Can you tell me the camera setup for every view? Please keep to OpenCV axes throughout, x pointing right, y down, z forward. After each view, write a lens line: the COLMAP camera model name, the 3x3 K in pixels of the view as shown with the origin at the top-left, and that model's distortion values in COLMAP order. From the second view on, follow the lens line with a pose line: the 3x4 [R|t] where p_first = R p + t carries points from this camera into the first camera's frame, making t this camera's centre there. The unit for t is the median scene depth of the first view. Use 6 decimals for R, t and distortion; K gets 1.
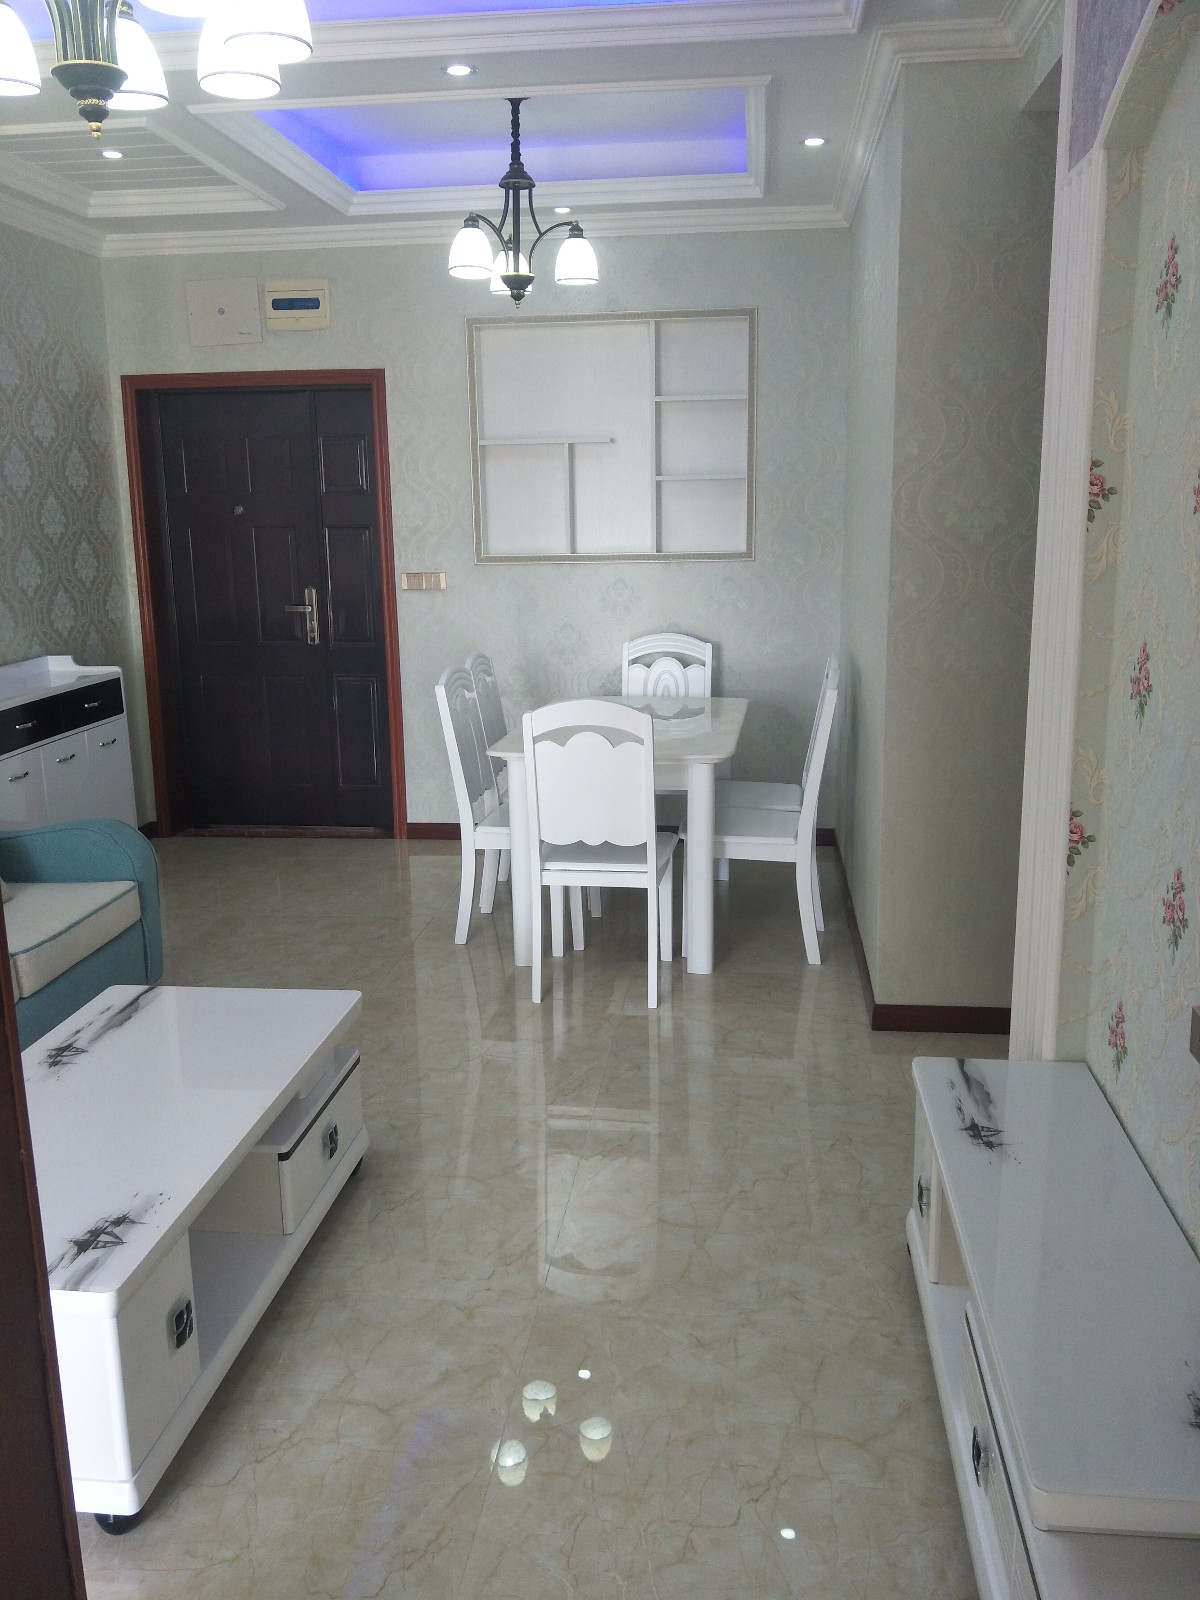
lens RADIAL K [[1331.3, 0, 600.0], [0, 1331.3, 800.0], [0, 0, 1]] dist [0.048498, -0.067613]
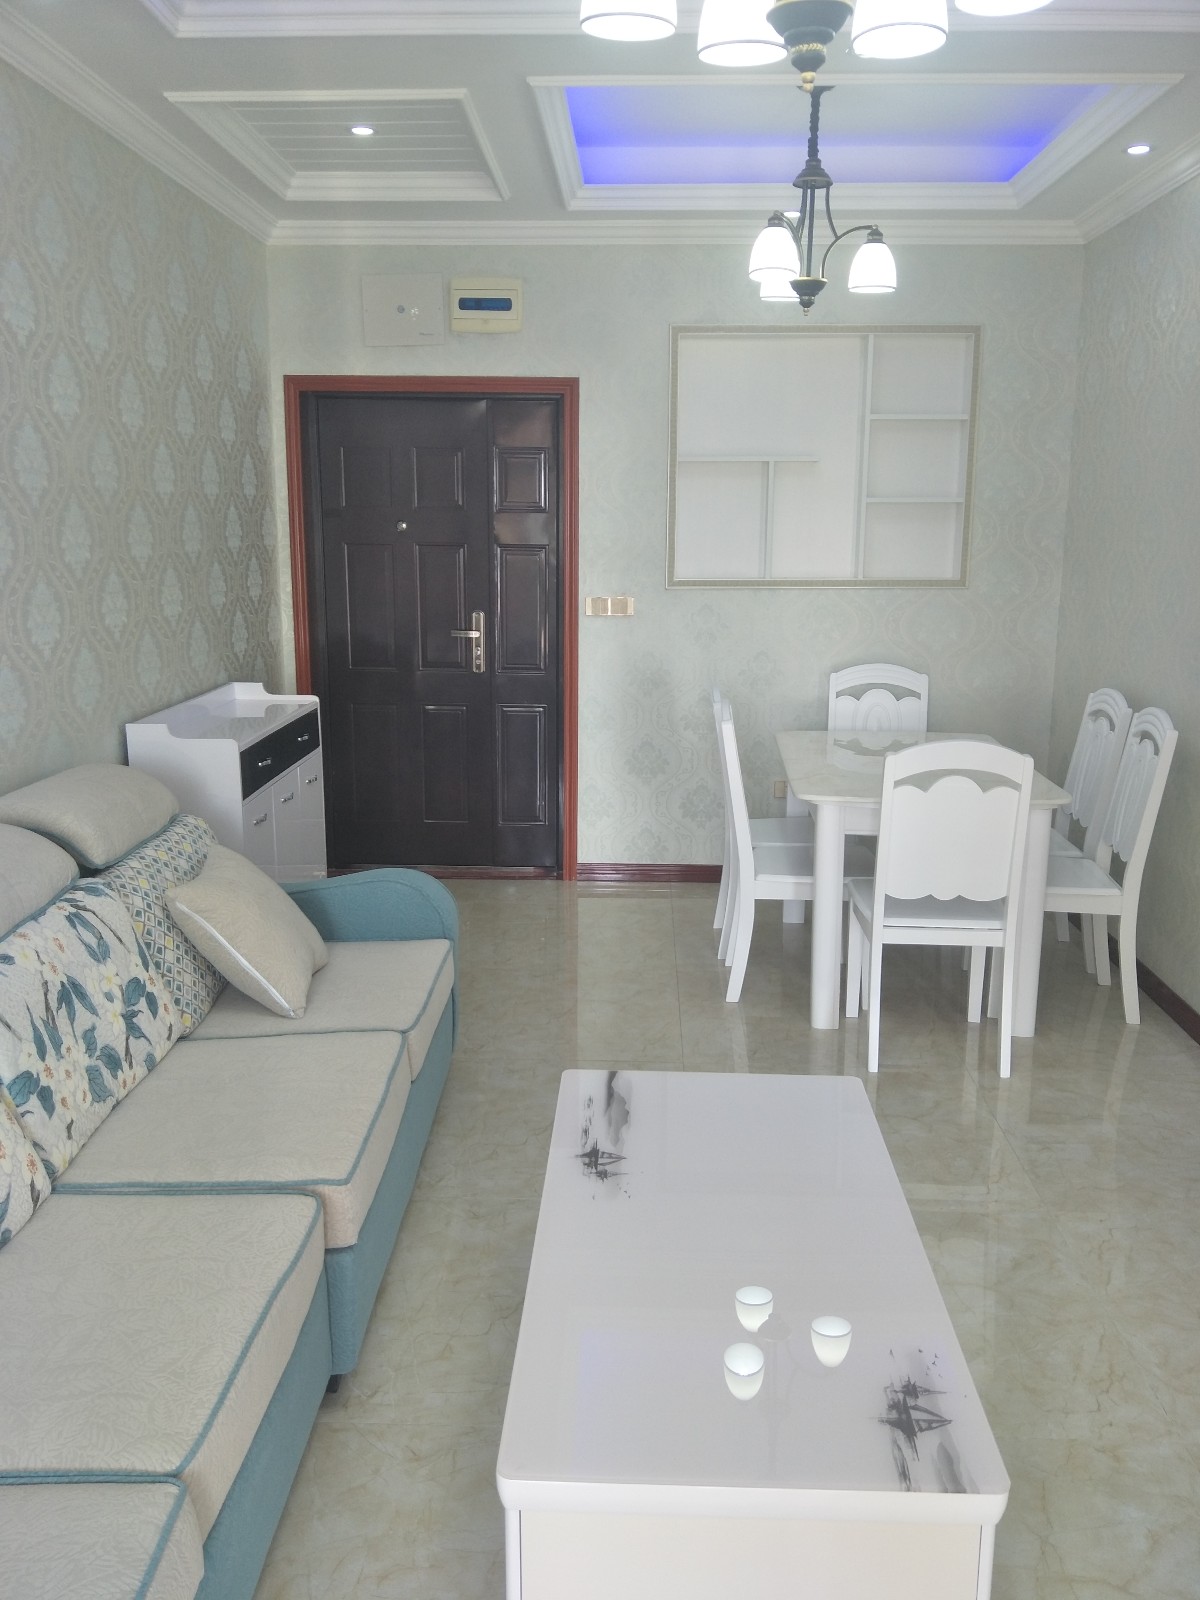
lens RADIAL K [[1338.2, 0, 600.0], [0, 1338.2, 800.0], [0, 0, 1]] dist [0.091627, -0.144387]
pose [[0.995164, 0.001563, 0.098213, -0.242975], [-0.000207, 0.999905, -0.013812, -0.015144], [-0.098225, 0.013725, 0.995070, 0.068994]]
